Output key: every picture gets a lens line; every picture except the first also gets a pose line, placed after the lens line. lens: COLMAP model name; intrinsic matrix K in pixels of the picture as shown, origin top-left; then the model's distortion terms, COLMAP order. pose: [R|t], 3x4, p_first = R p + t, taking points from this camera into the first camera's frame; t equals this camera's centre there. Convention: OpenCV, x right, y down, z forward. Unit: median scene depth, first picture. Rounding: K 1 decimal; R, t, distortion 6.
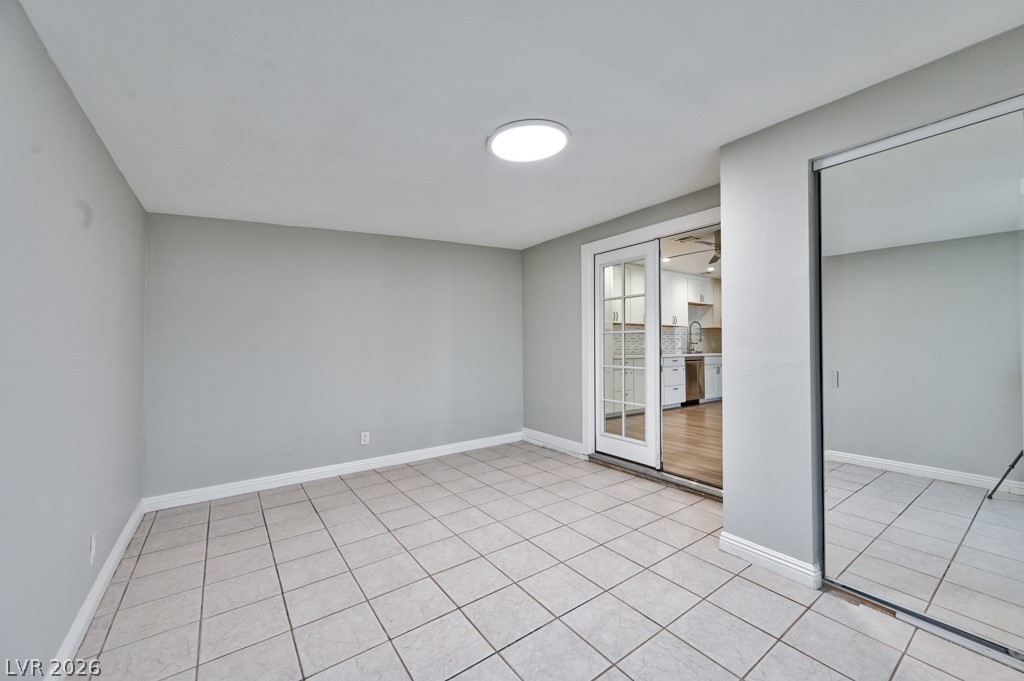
lens RADIAL K [[402.7, 0, 516.1], [0, 402.7, 338.8], [0, 0, 1]] dist [0.000732, 0.000020]
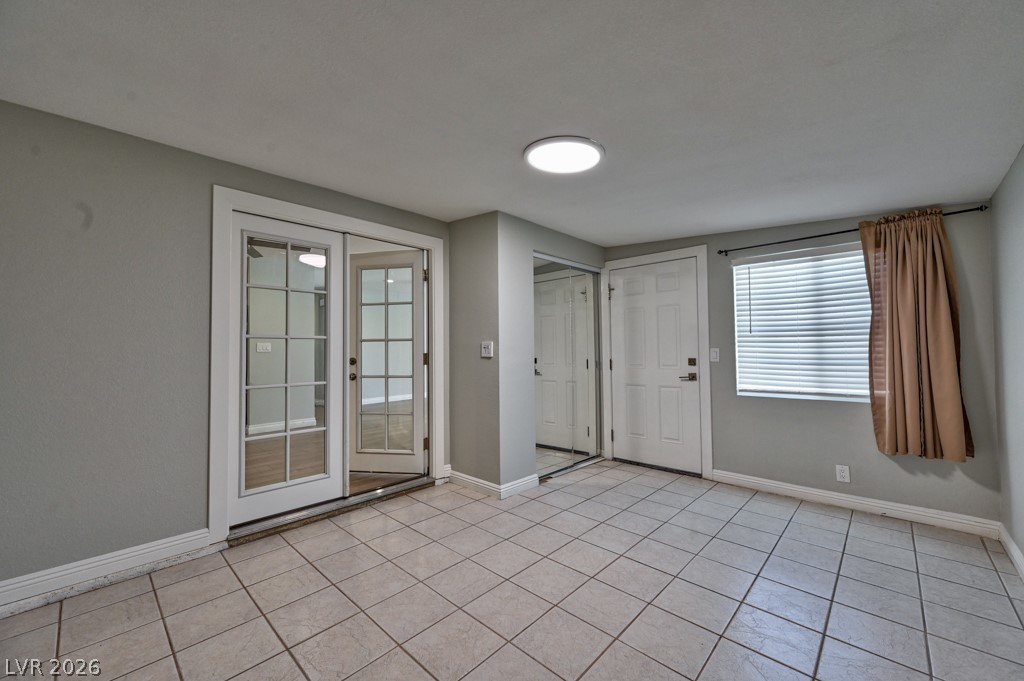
lens RADIAL K [[402.7, 0, 516.1], [0, 402.7, 338.8], [0, 0, 1]] dist [0.000732, 0.000020]
pose [[-0.191426, 0.034201, 0.980911, -0.604141], [-0.005936, 0.999334, -0.036002, 0.010113], [-0.981489, -0.012715, -0.191095, 0.829035]]
